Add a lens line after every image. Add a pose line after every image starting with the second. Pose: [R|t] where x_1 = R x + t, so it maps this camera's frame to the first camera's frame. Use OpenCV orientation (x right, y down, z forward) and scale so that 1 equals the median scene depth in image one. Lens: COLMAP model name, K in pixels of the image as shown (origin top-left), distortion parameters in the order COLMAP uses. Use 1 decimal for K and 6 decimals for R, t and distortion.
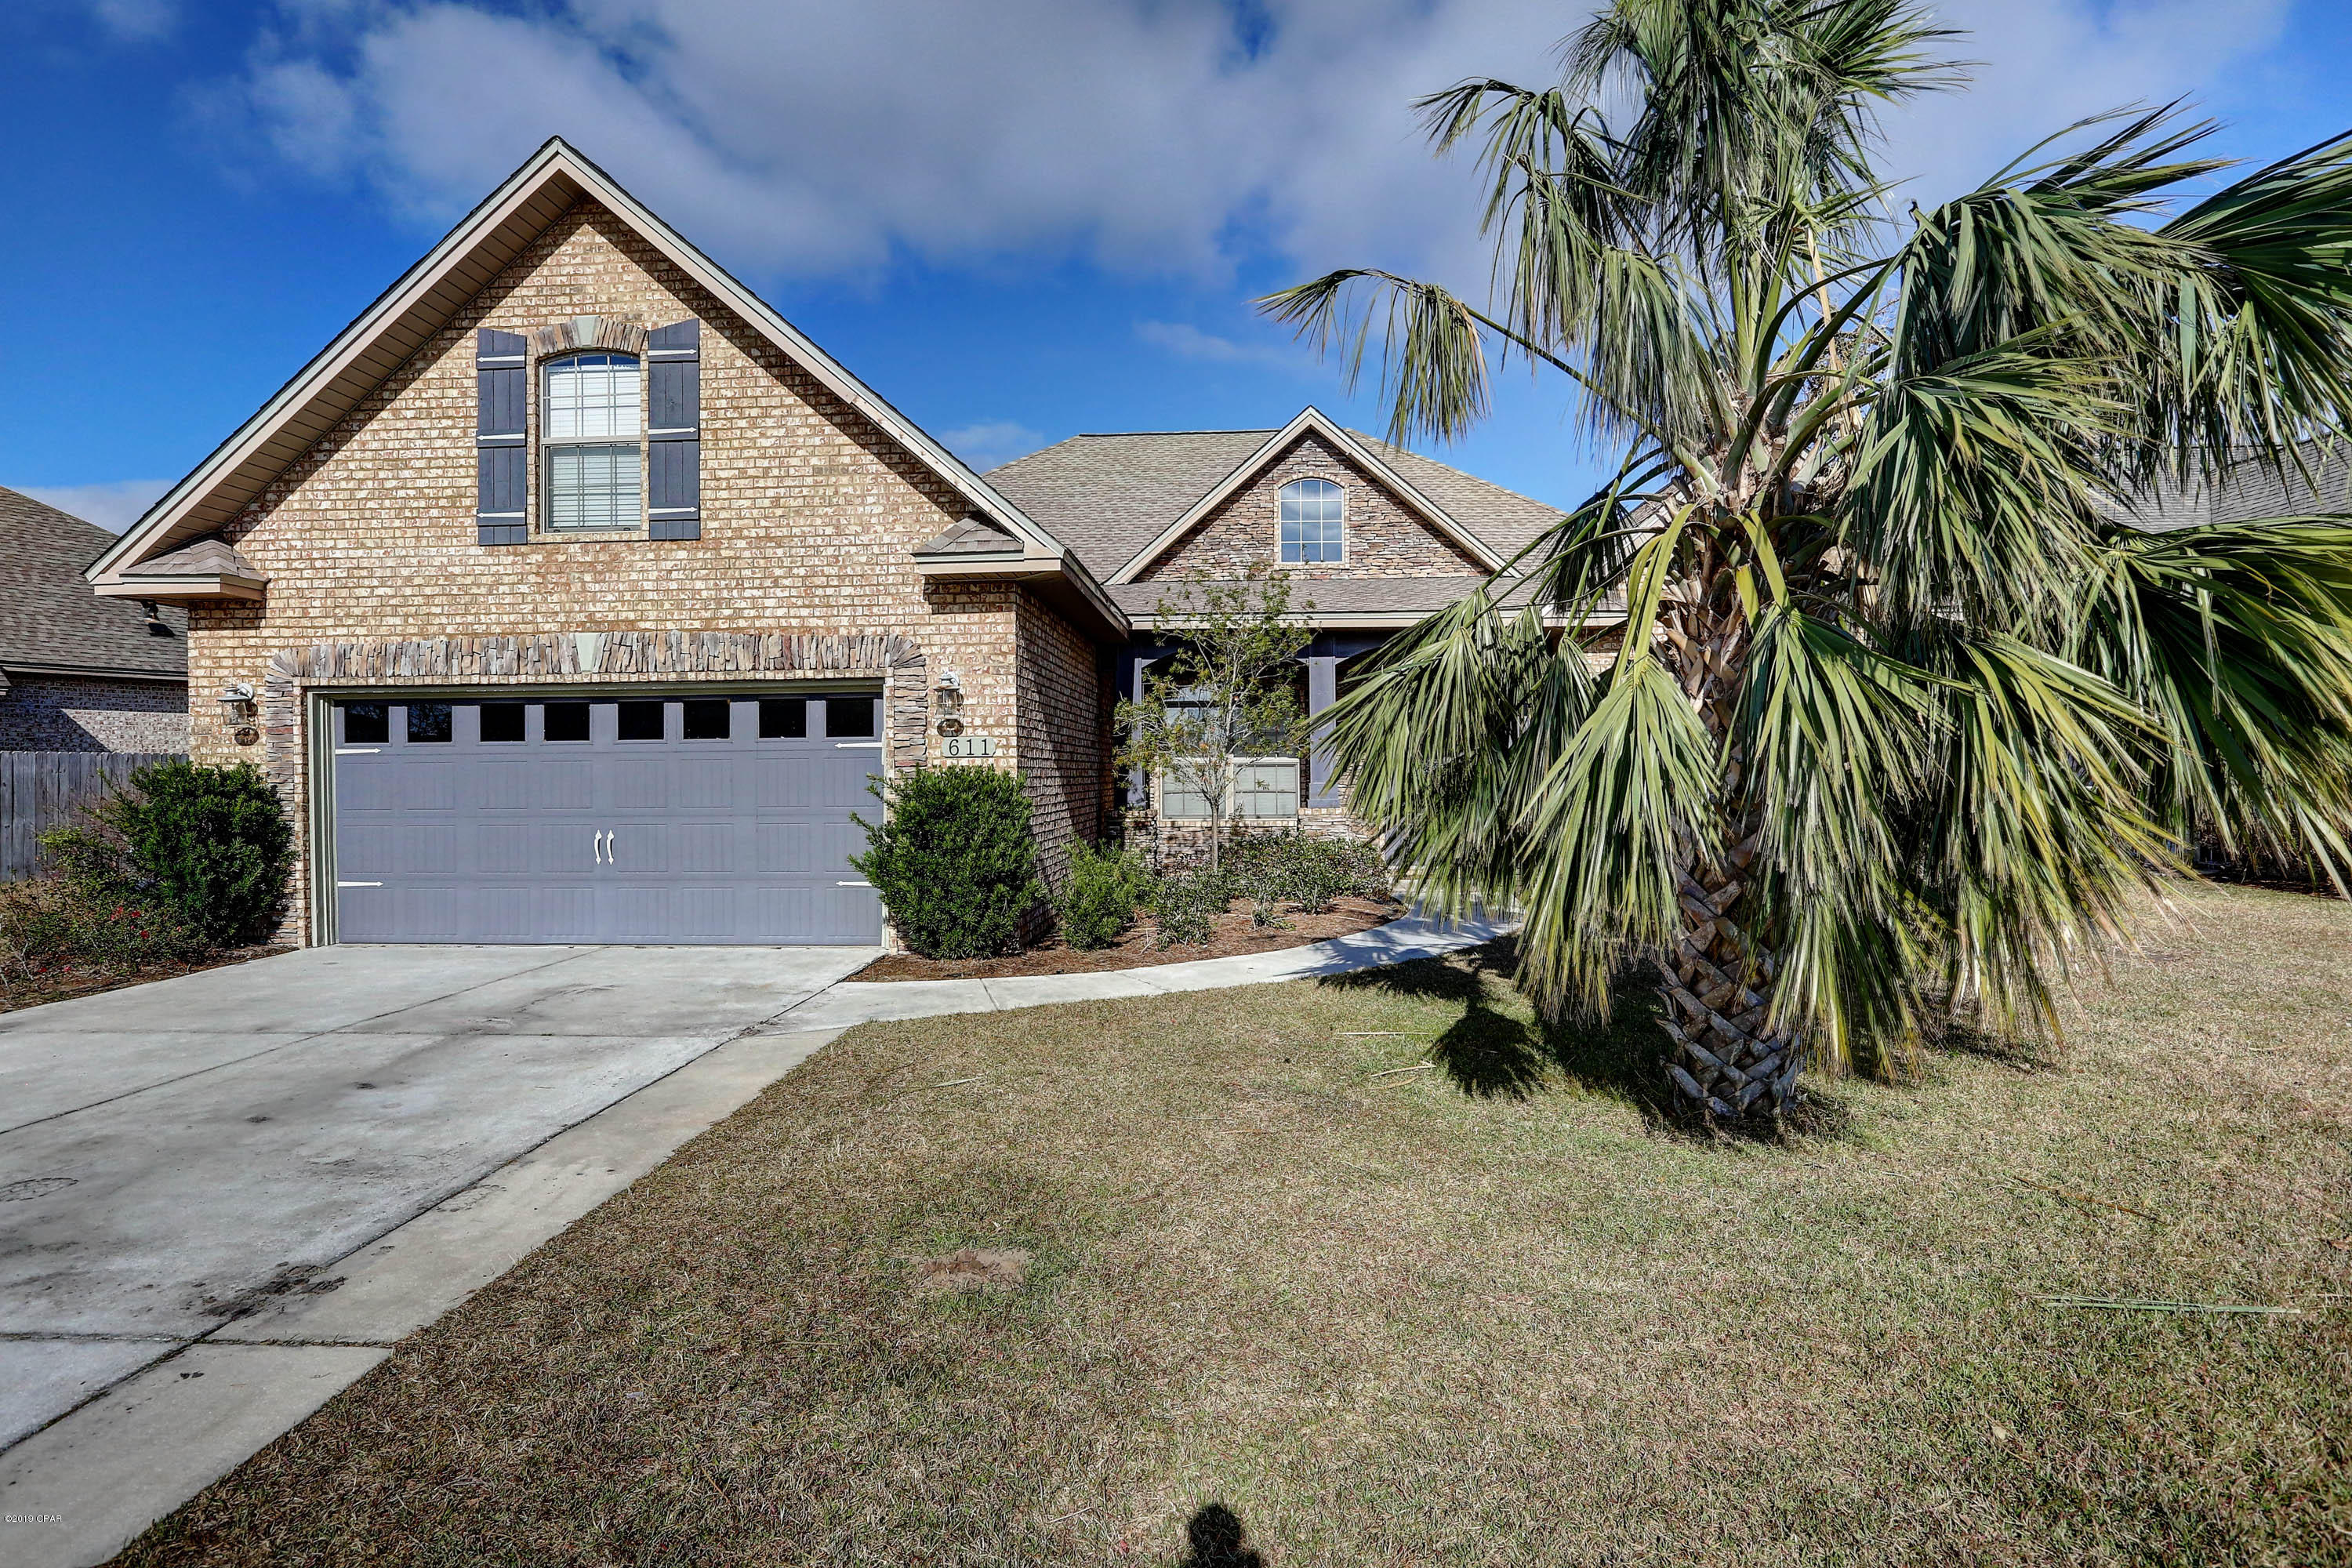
lens RADIAL K [[1330.9, 0, 1167.1], [0, 1330.9, 779.1], [0, 0, 1]] dist [0.031360, 0.003315]
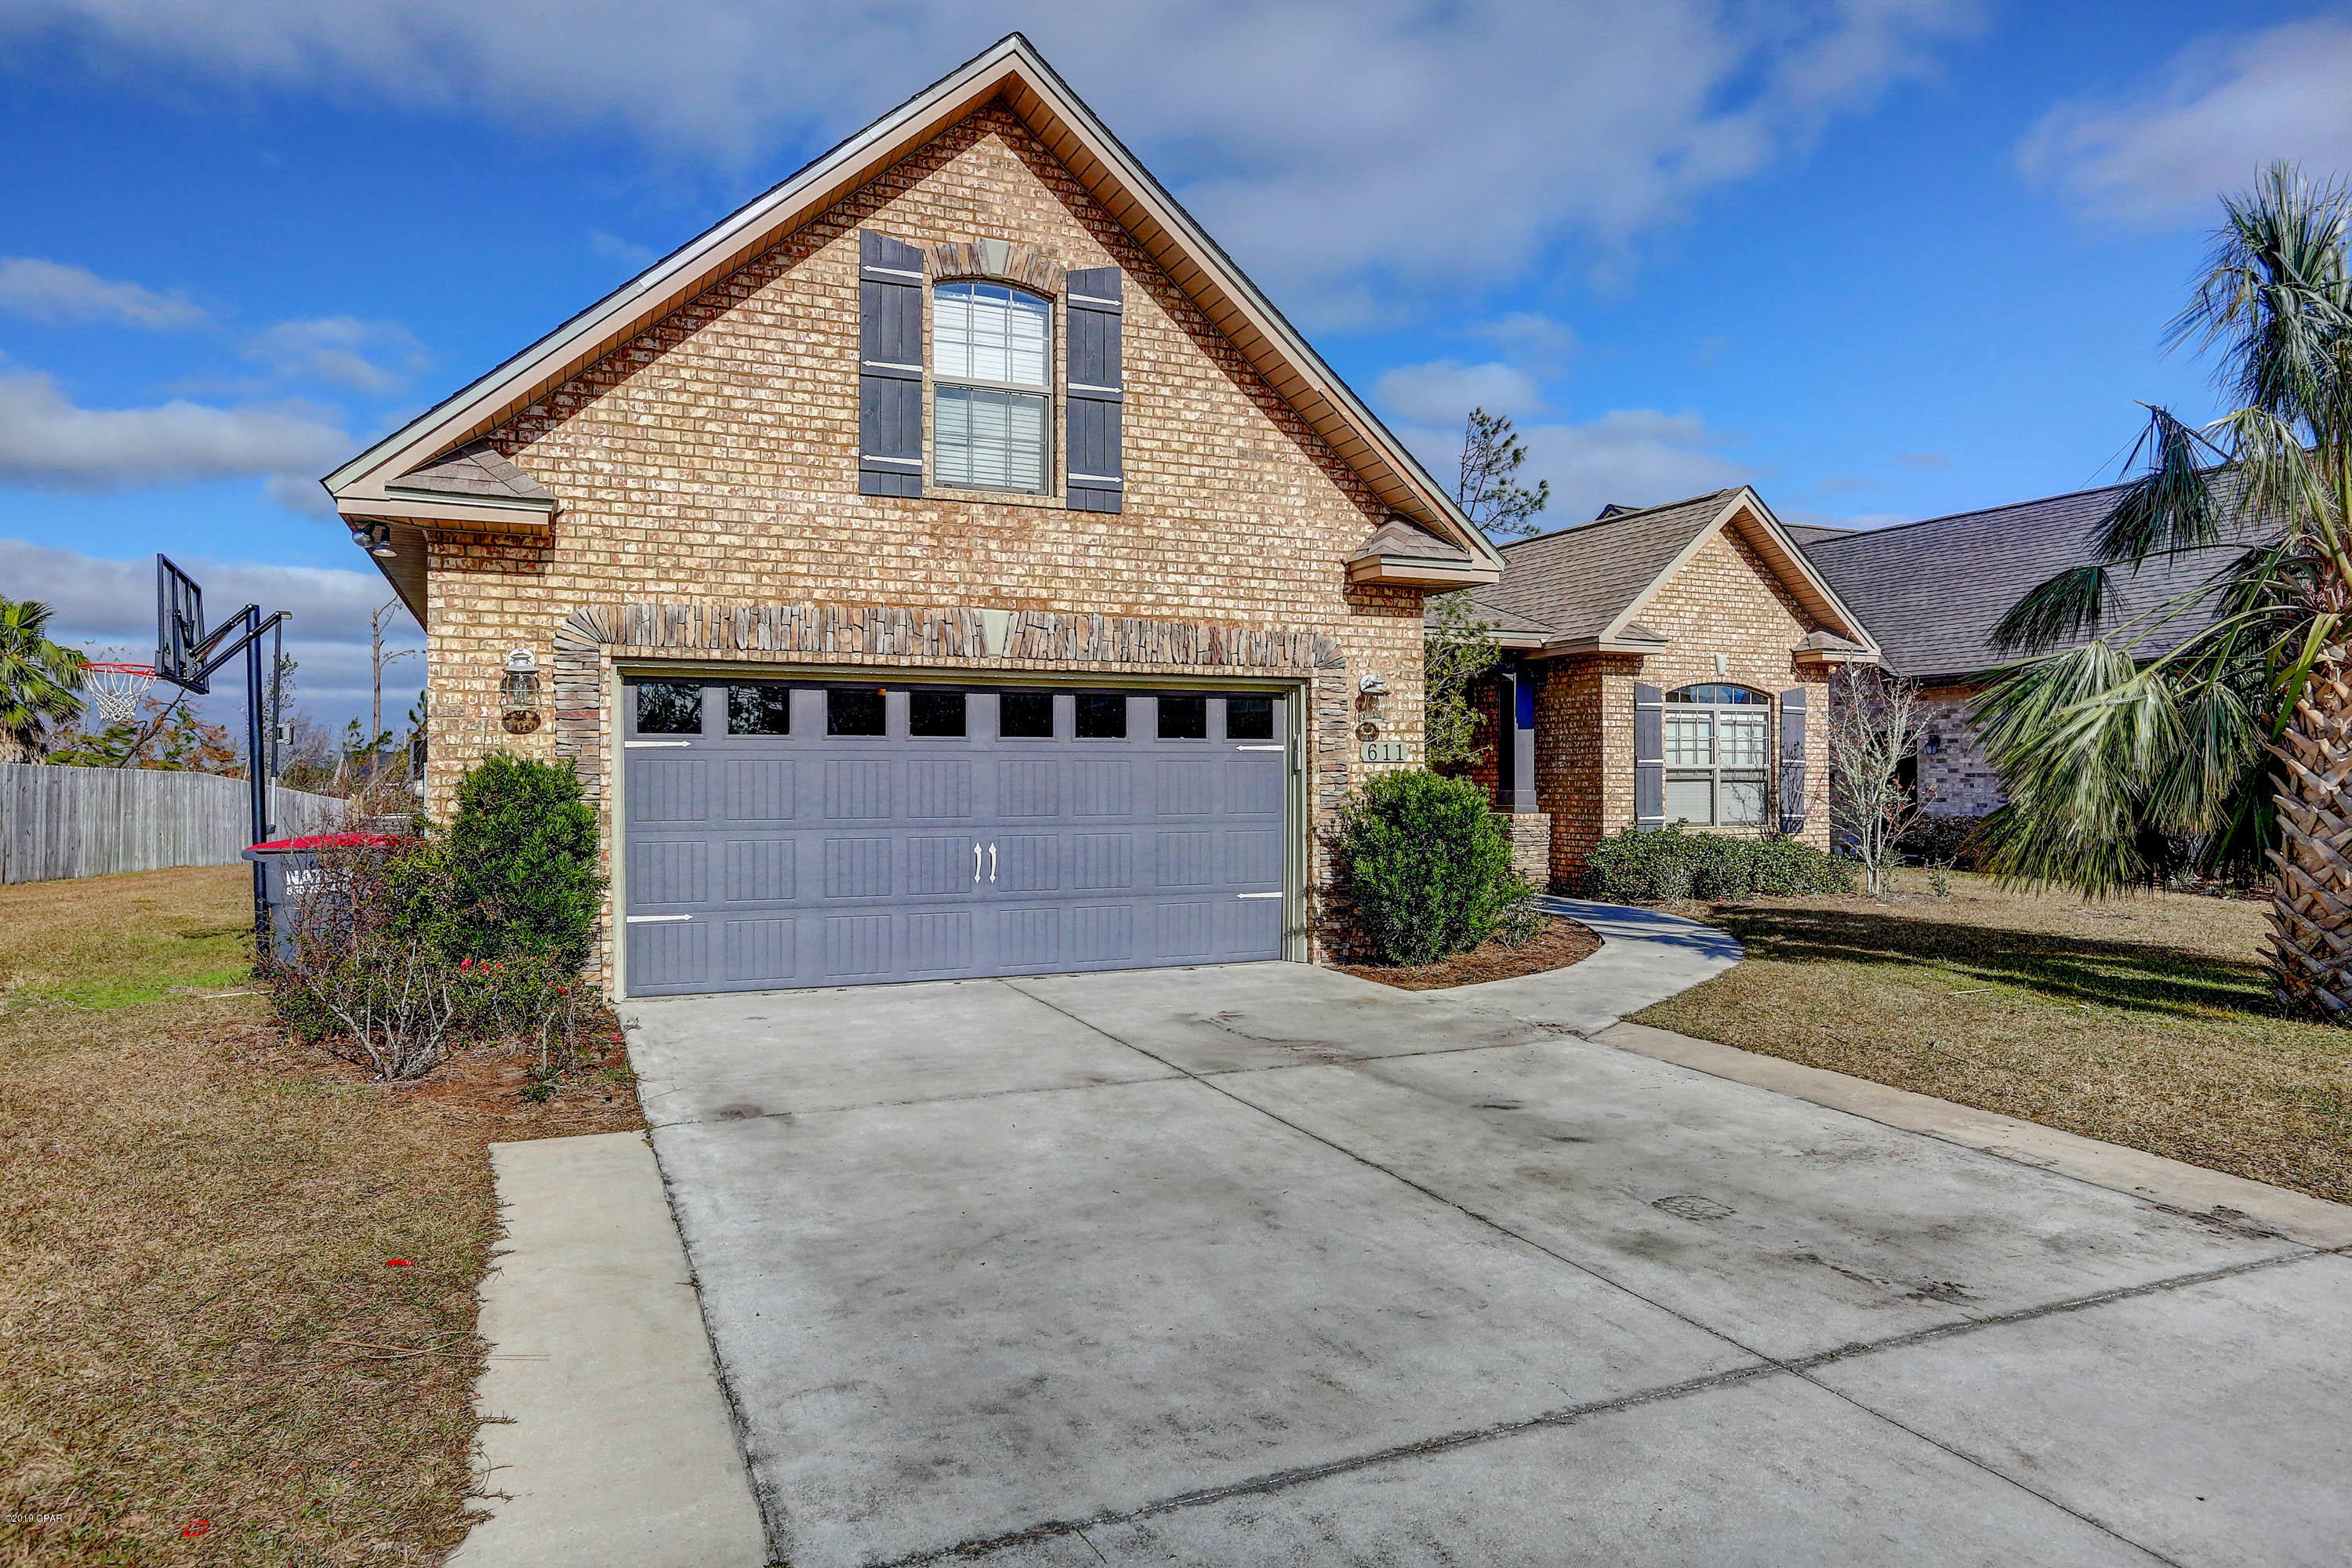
lens RADIAL K [[1448.3, 0, 1181.4], [0, 1448.3, 786.4], [0, 0, 1]] dist [-0.005808, 0.003705]
pose [[0.863323, 0.005241, 0.504624, -0.789367], [-0.004463, 0.999986, -0.002751, 0.004494], [-0.504632, 0.000123, 0.863335, 0.145997]]
